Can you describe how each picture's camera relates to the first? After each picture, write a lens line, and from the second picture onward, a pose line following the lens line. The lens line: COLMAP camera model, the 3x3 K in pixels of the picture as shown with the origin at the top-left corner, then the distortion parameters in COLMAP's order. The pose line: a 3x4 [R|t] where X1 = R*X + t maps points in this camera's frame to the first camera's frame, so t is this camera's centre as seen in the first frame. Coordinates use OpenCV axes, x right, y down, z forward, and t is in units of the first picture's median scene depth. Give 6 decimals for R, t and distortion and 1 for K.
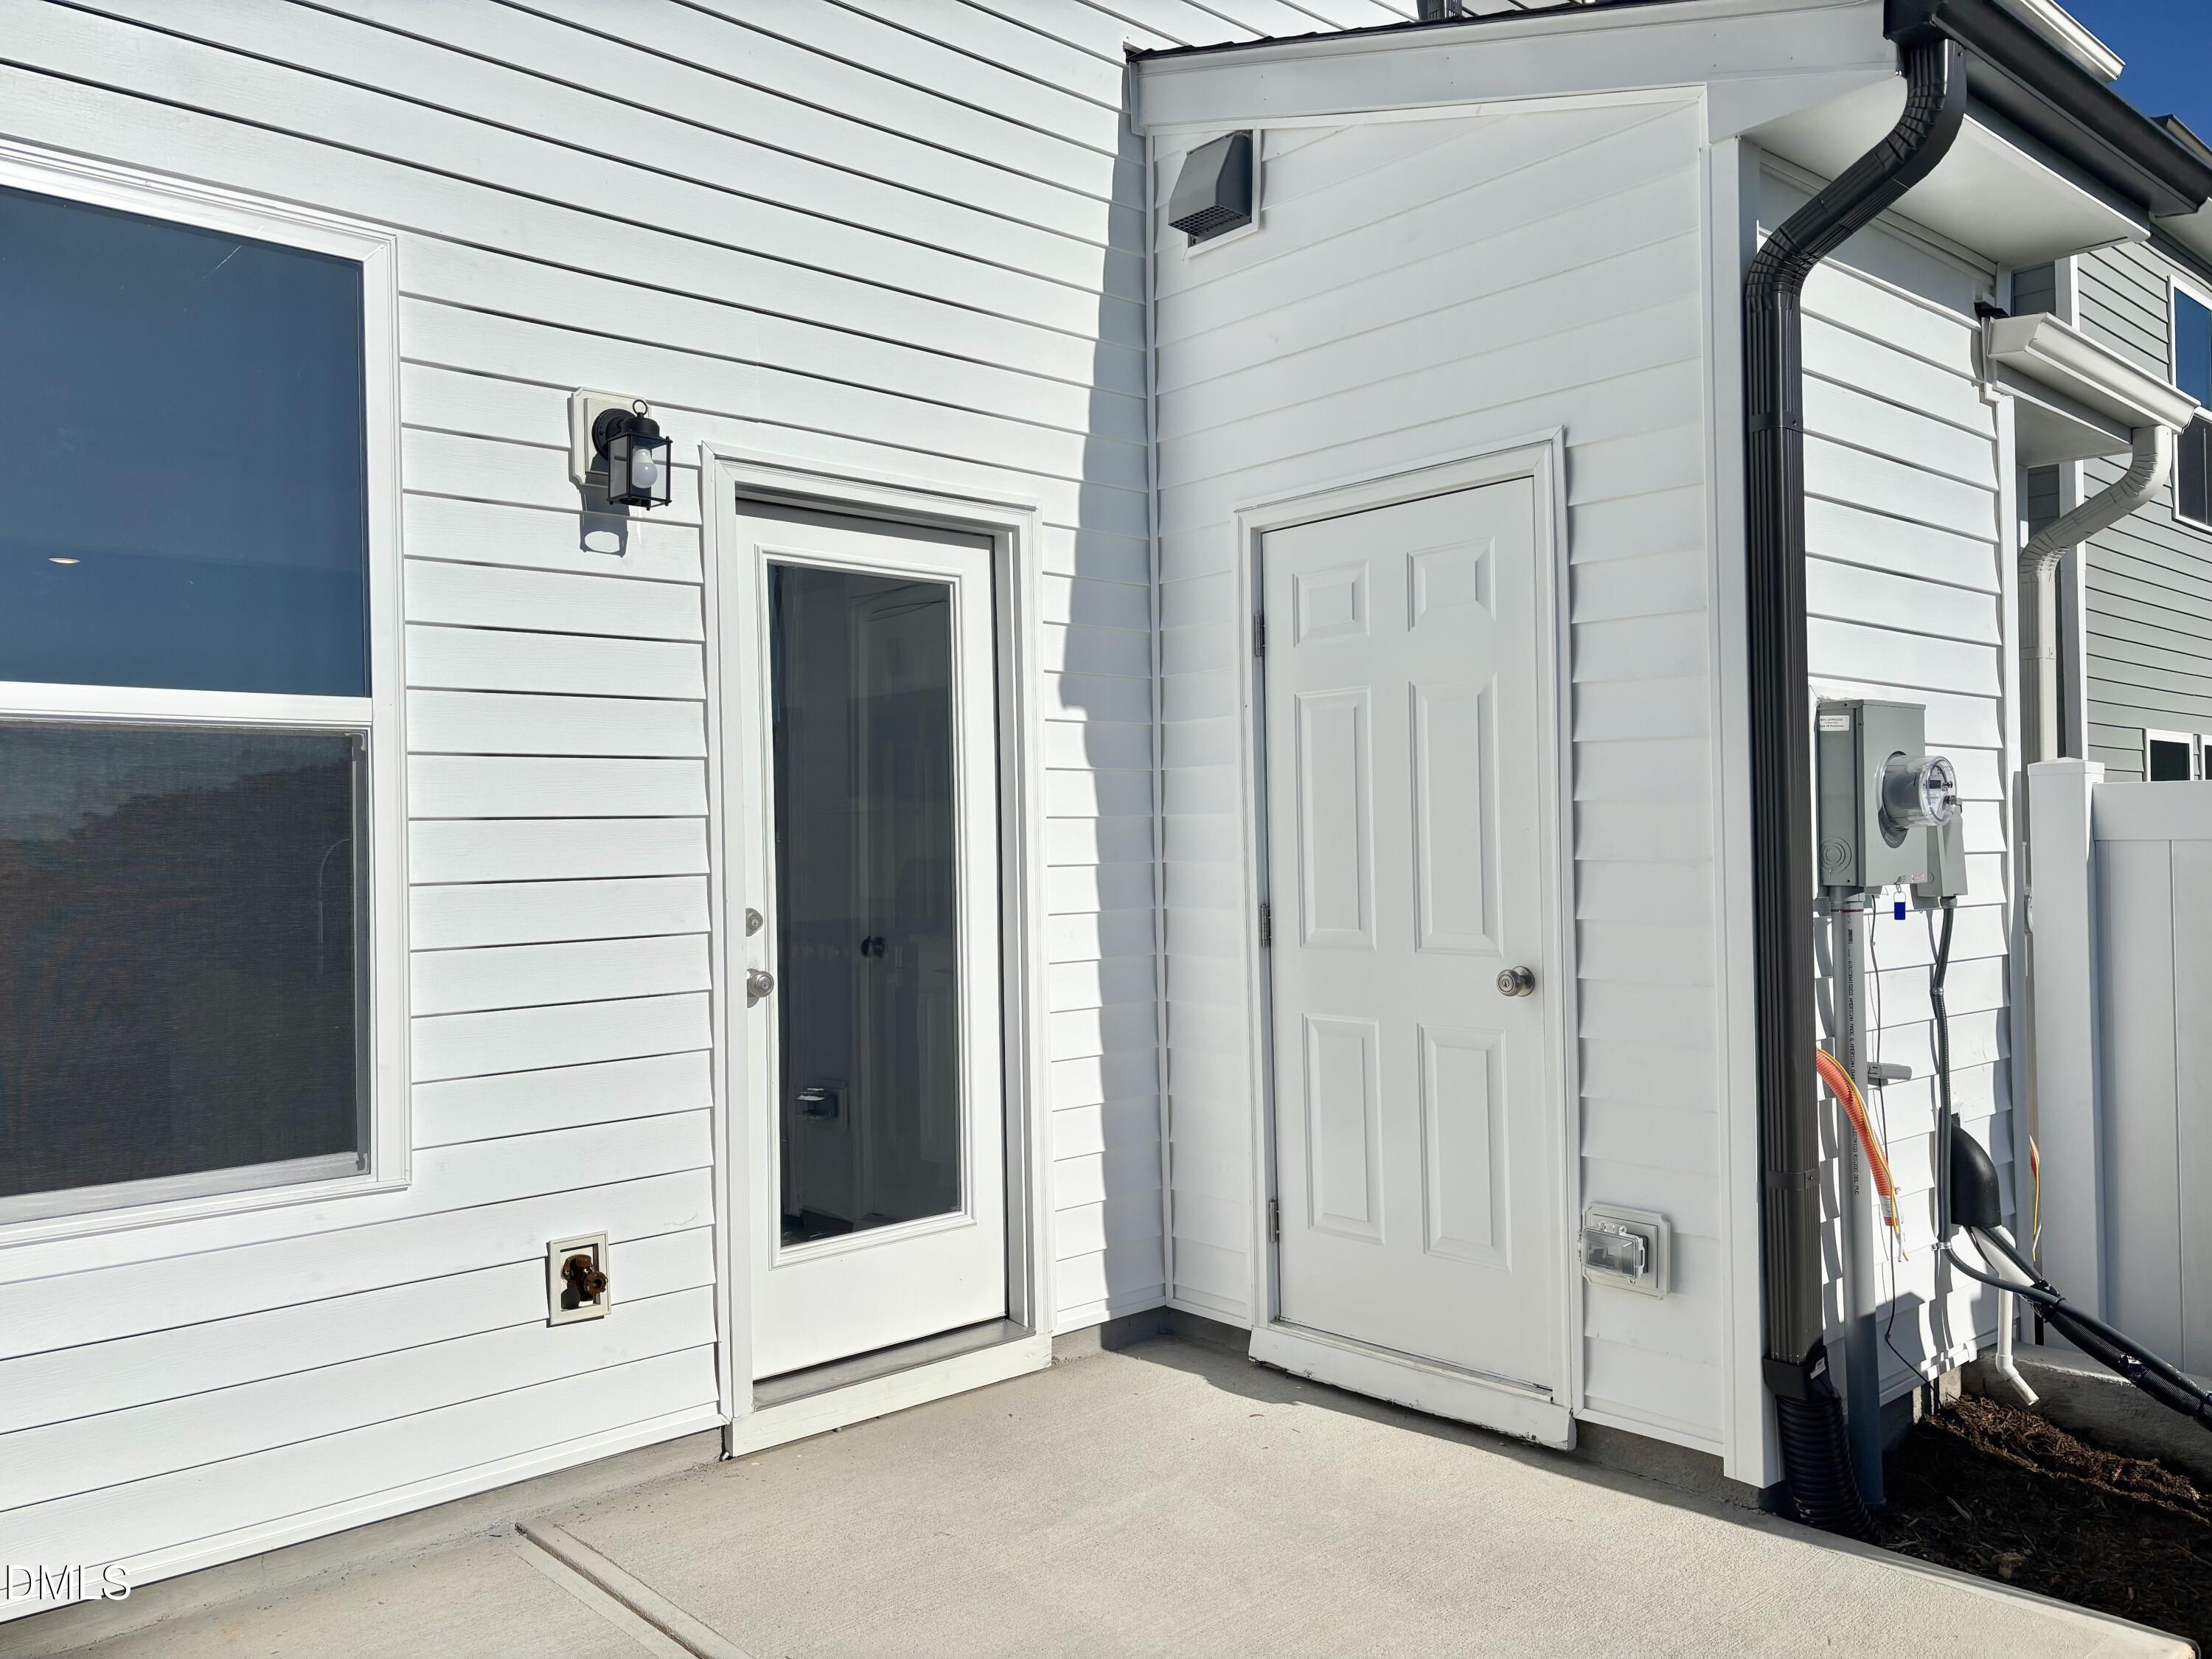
lens RADIAL K [[1692.0, 0, 1099.6], [0, 1692.0, 844.3], [0, 0, 1]] dist [0.090256, -0.158540]
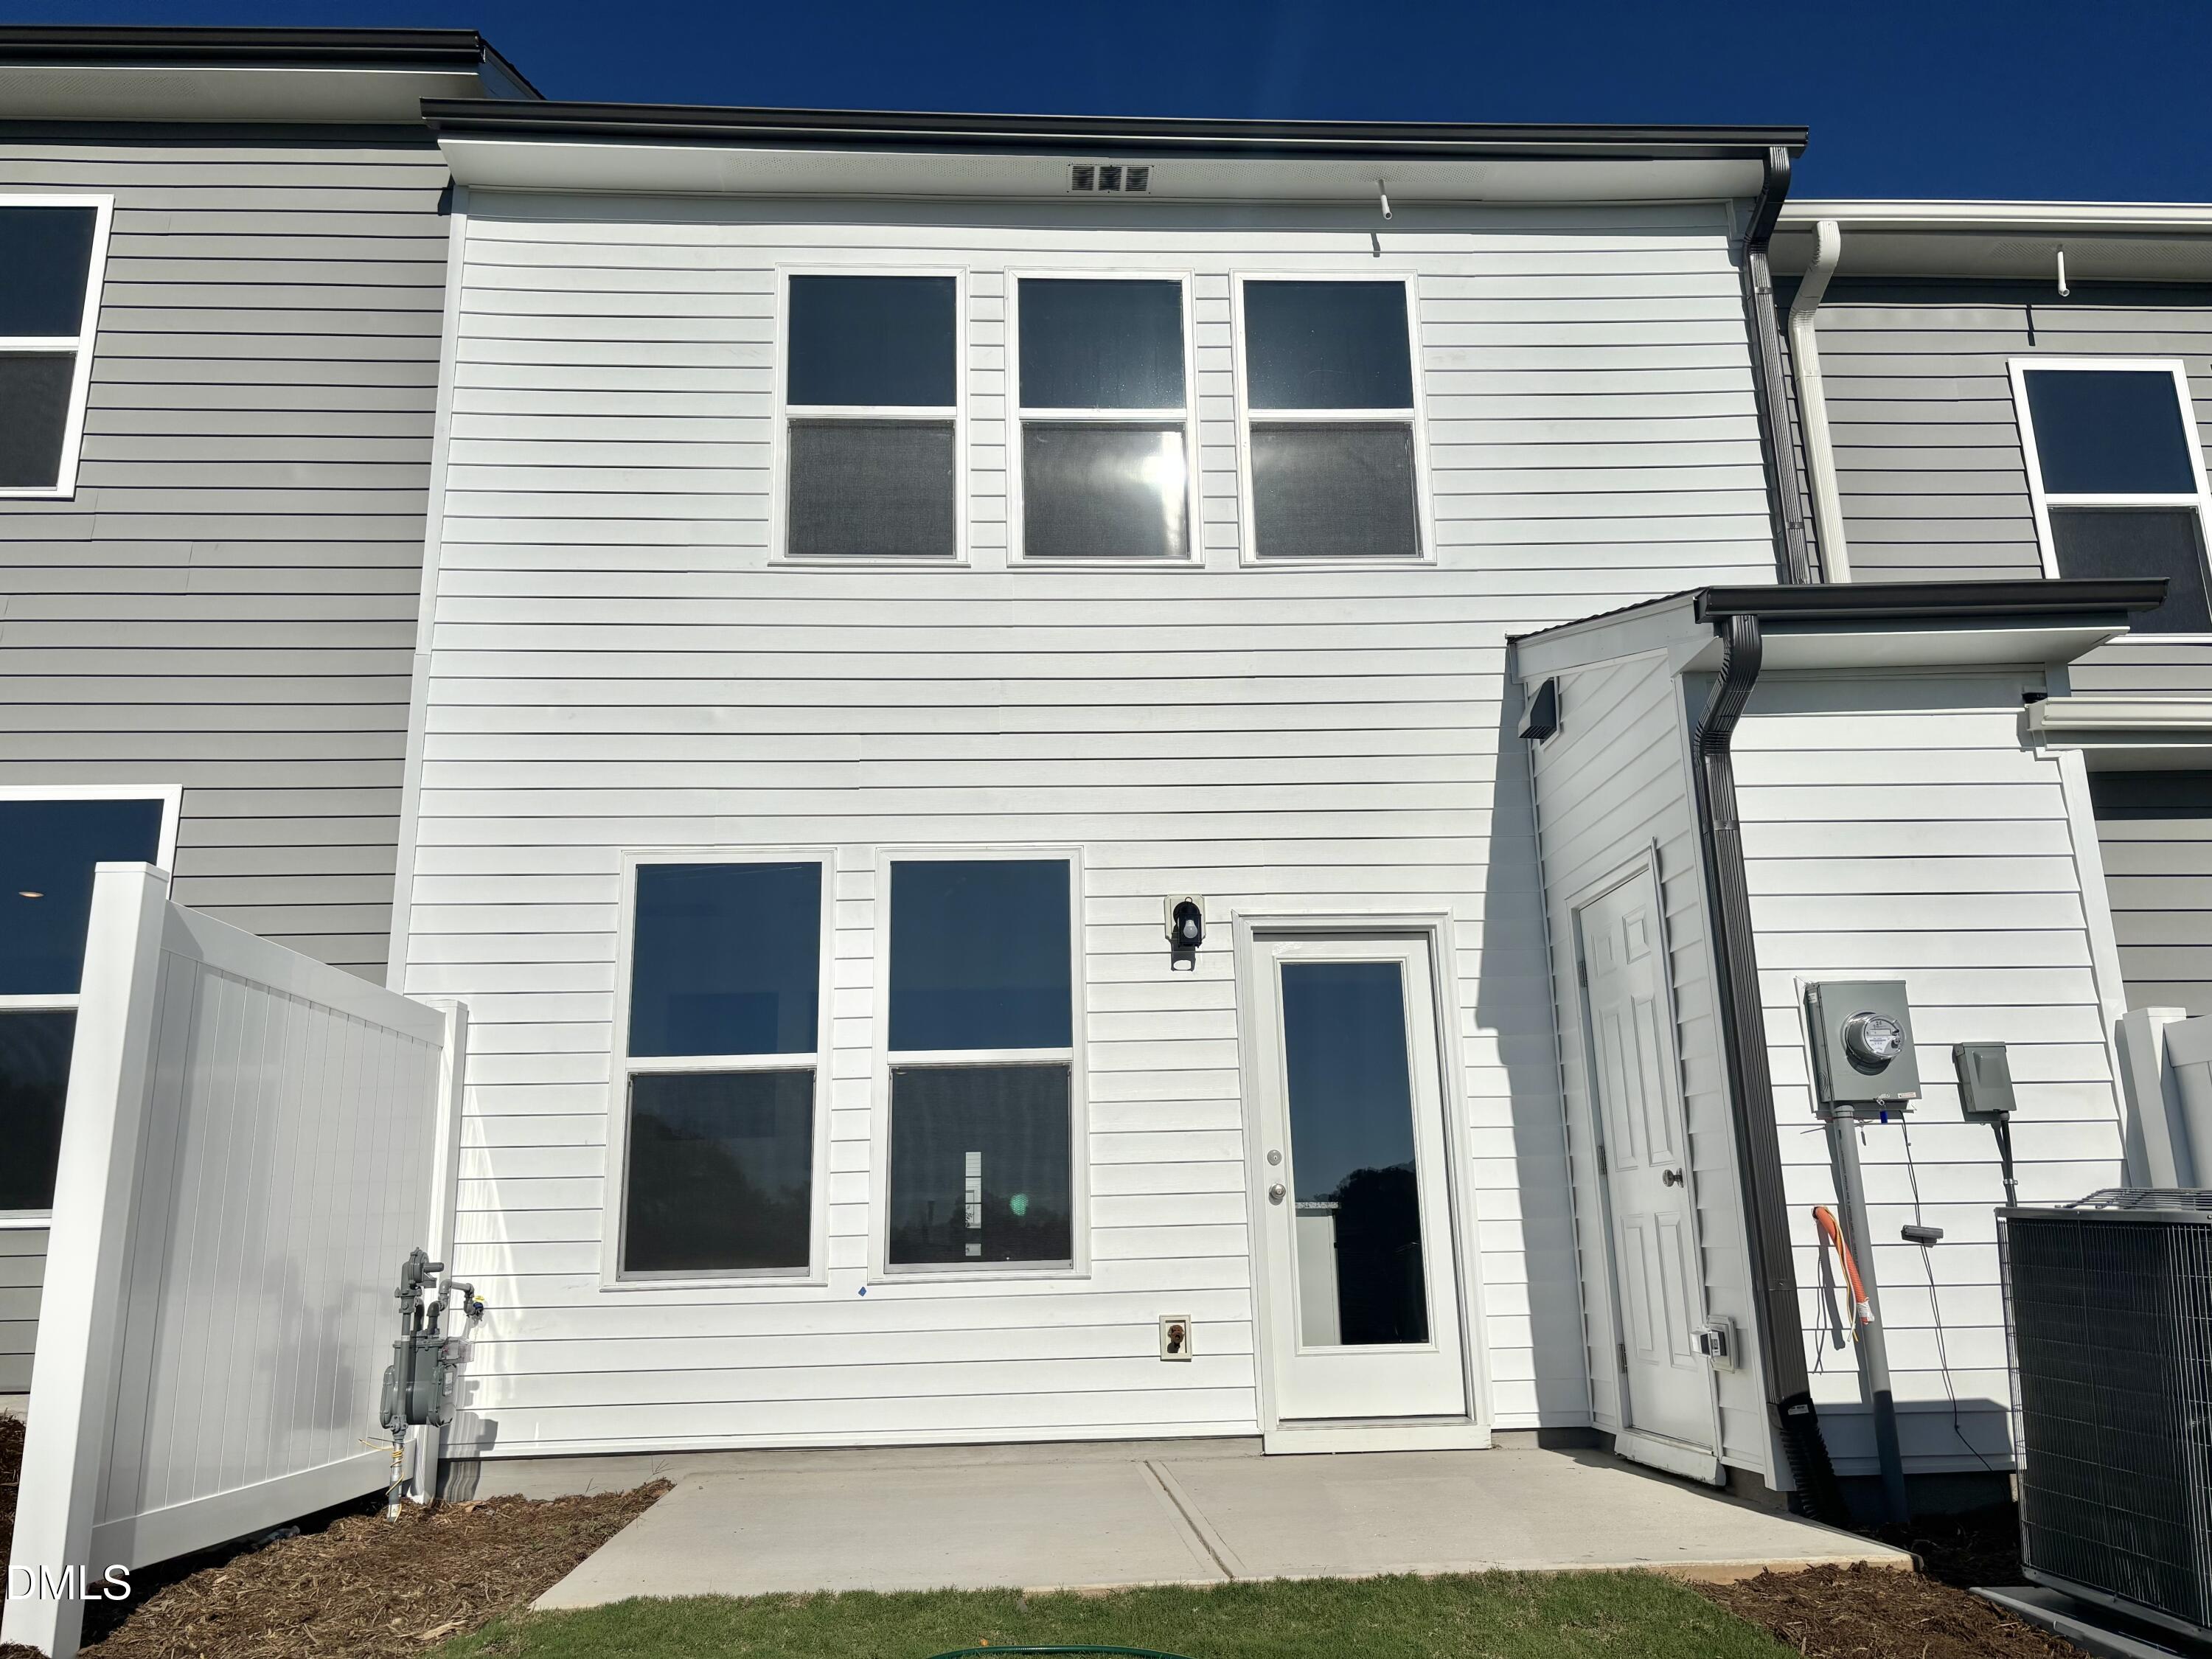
lens RADIAL K [[1692.0, 0, 1099.6], [0, 1692.0, 844.3], [0, 0, 1]] dist [0.090256, -0.158540]
pose [[0.779348, -0.148632, -0.608707, 0.805414], [0.010565, 0.974438, -0.224408, 0.123881], [0.626502, 0.168461, 0.760997, -0.575319]]
